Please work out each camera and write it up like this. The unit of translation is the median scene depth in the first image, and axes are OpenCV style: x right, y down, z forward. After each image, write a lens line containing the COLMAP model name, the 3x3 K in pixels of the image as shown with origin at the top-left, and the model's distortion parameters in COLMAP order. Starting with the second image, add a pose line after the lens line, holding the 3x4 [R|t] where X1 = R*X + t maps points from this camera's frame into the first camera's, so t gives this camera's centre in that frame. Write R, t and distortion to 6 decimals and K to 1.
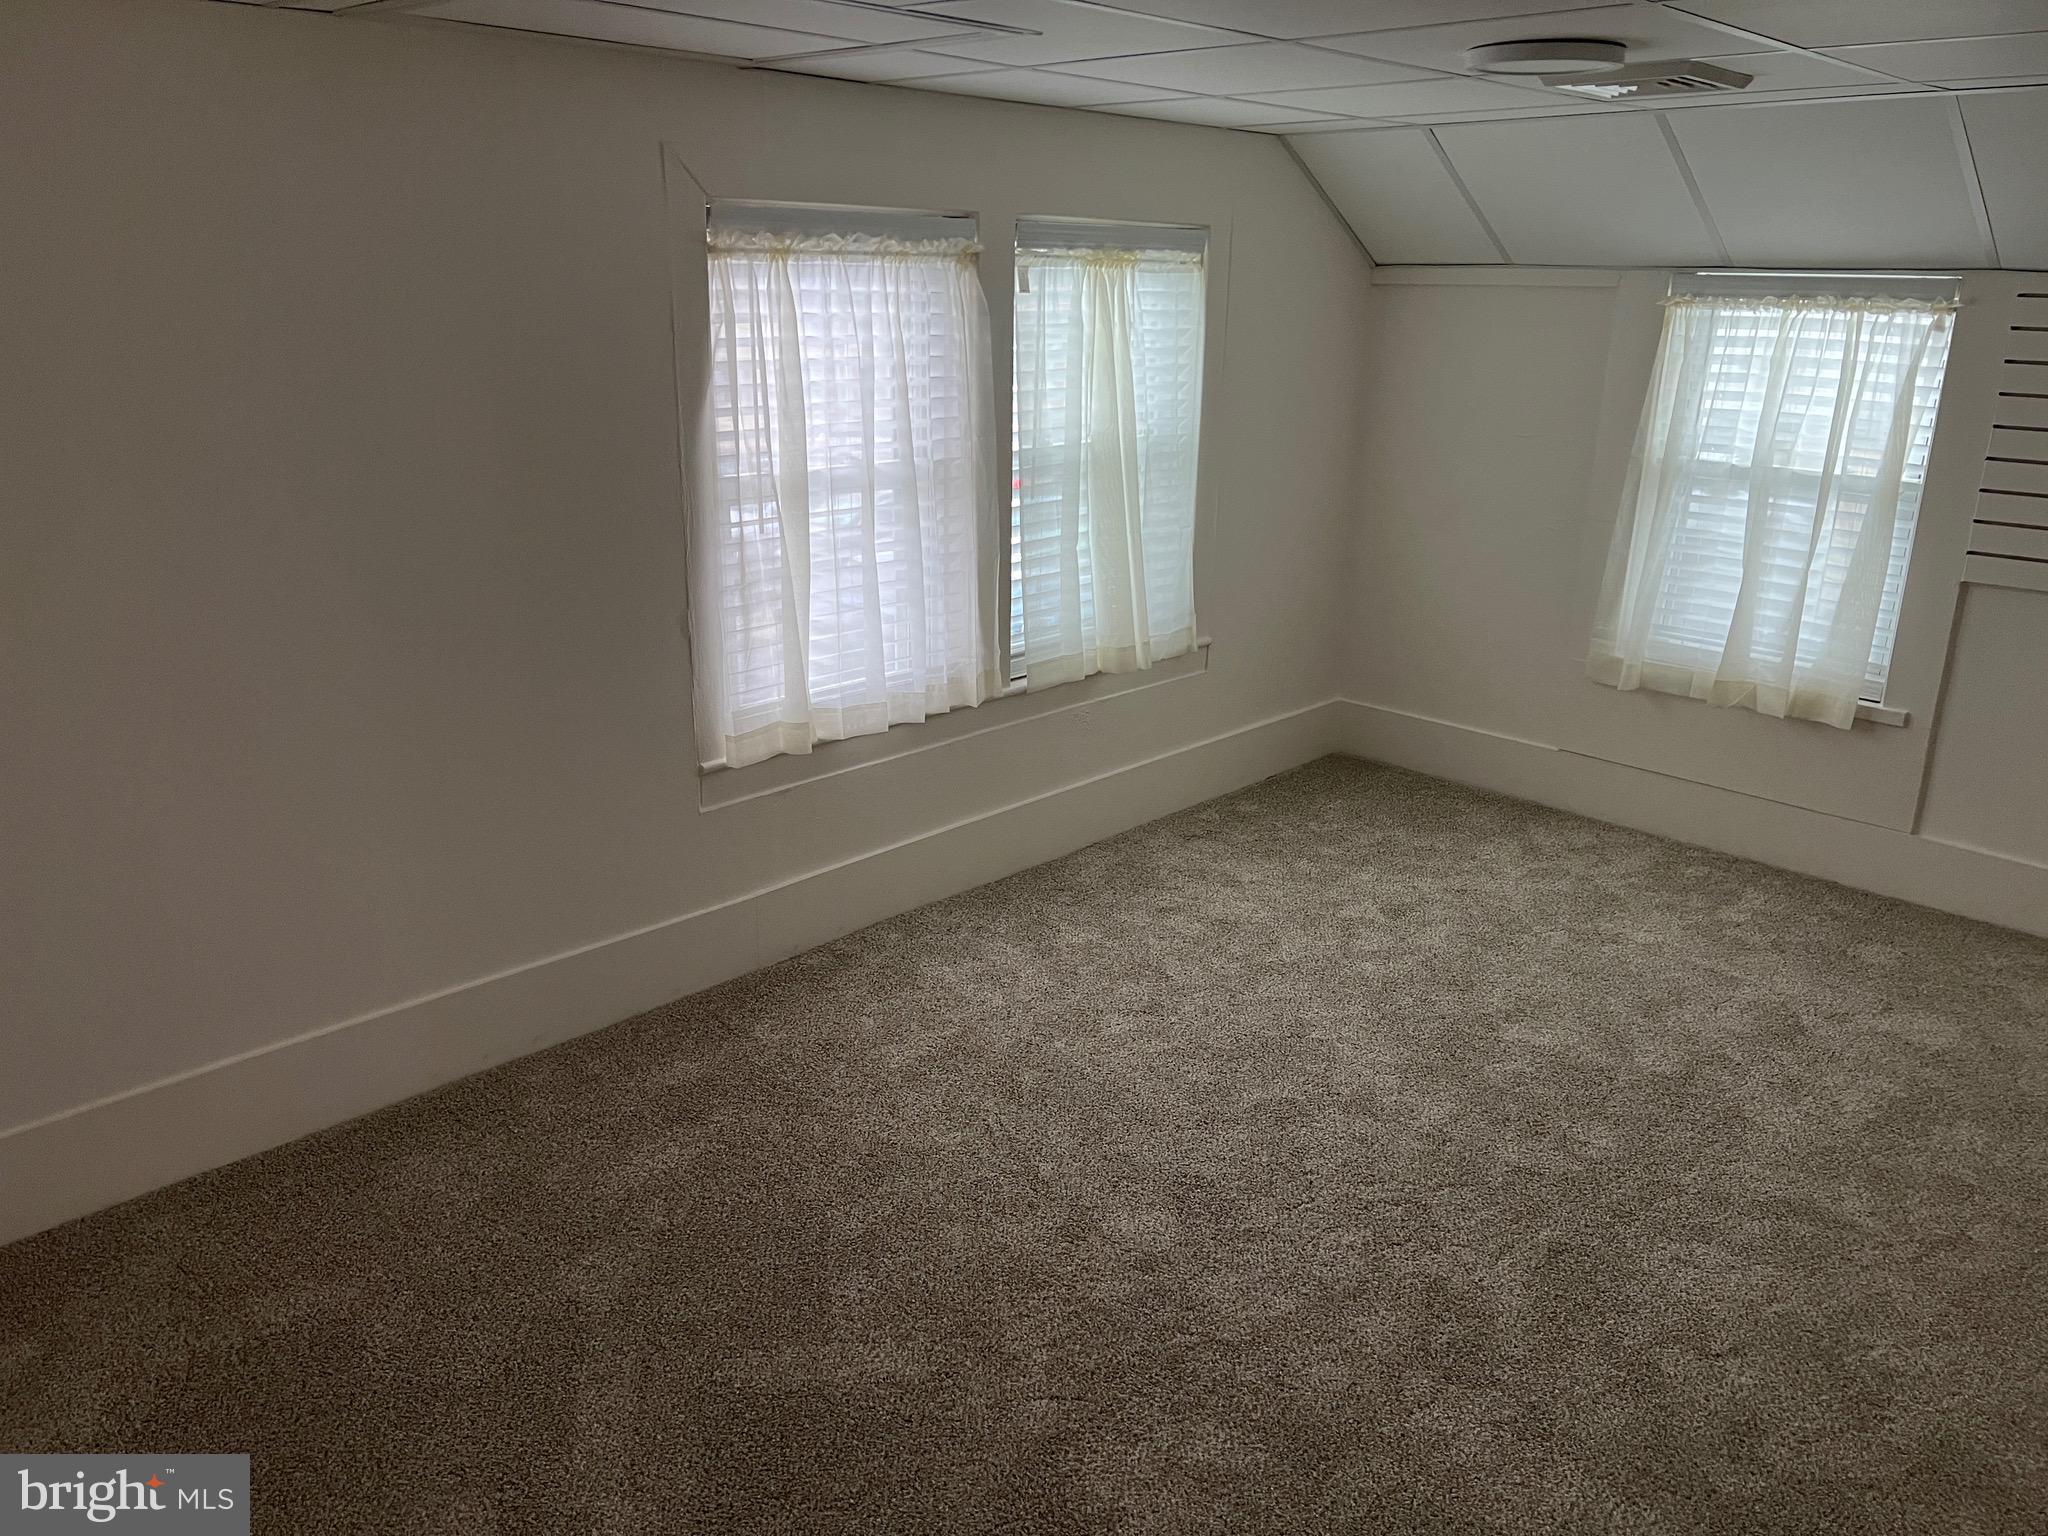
lens RADIAL K [[1529.5, 0, 1018.1], [0, 1529.5, 776.0], [0, 0, 1]] dist [0.041270, -0.054334]
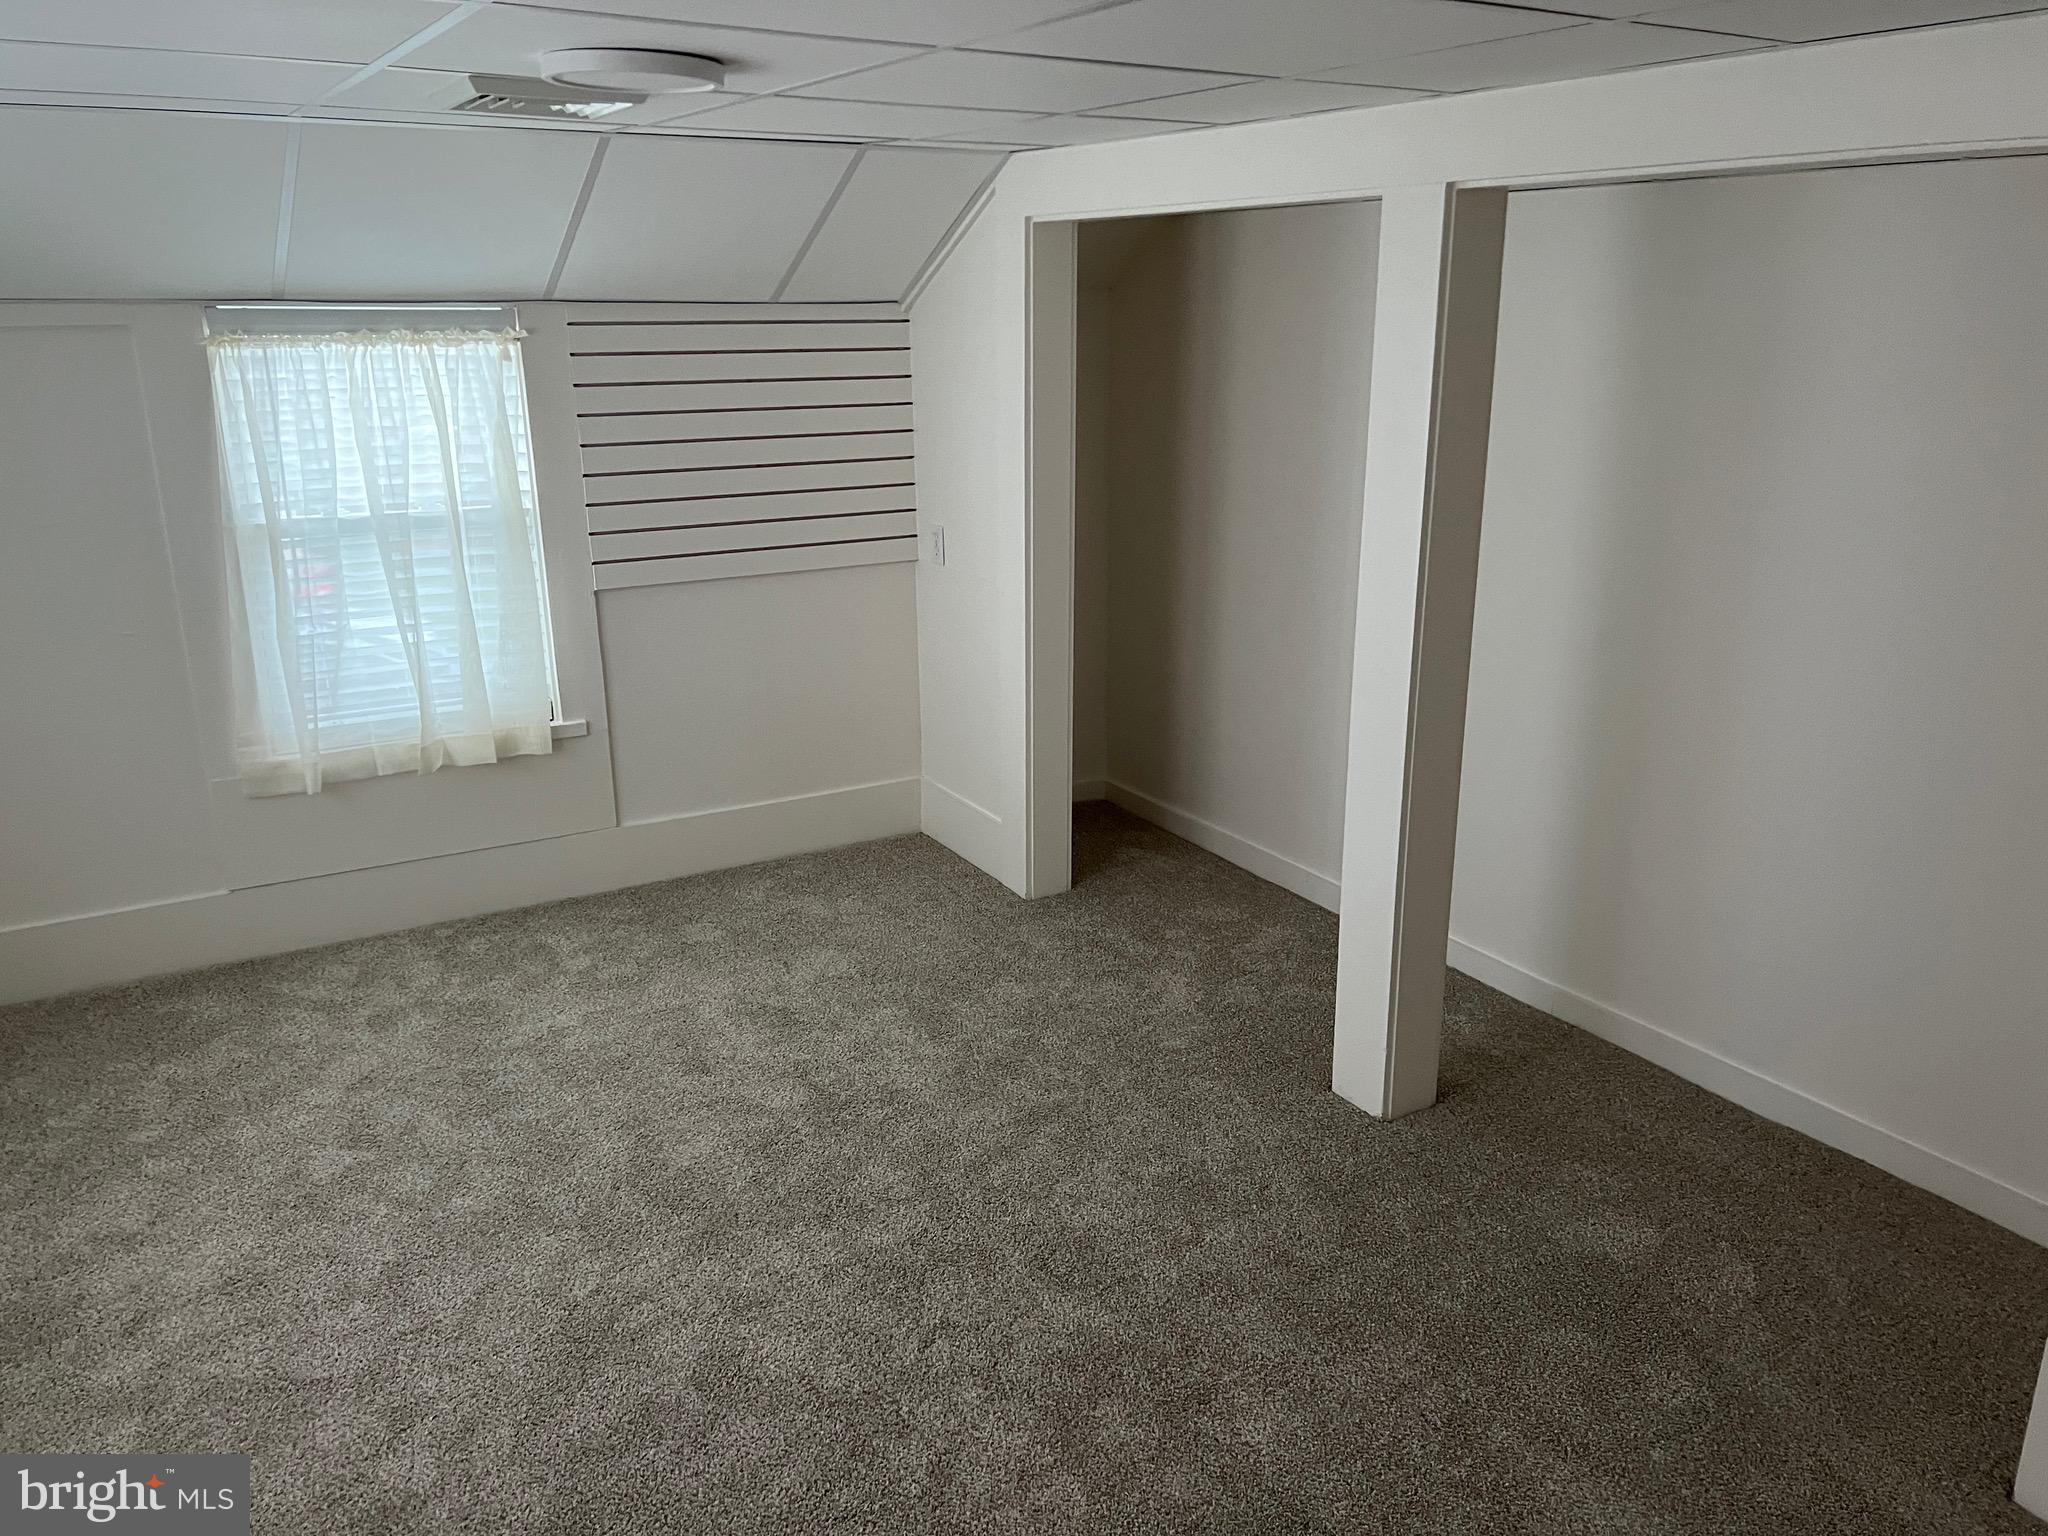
lens RADIAL K [[1529.5, 0, 1019.7], [0, 1529.5, 761.3], [0, 0, 1]] dist [0.041270, -0.054334]
pose [[0.233479, -0.291151, 0.927749, -0.332154], [0.308744, 0.926943, 0.213199, -0.147342], [-0.922044, 0.236660, 0.306313, 0.415979]]
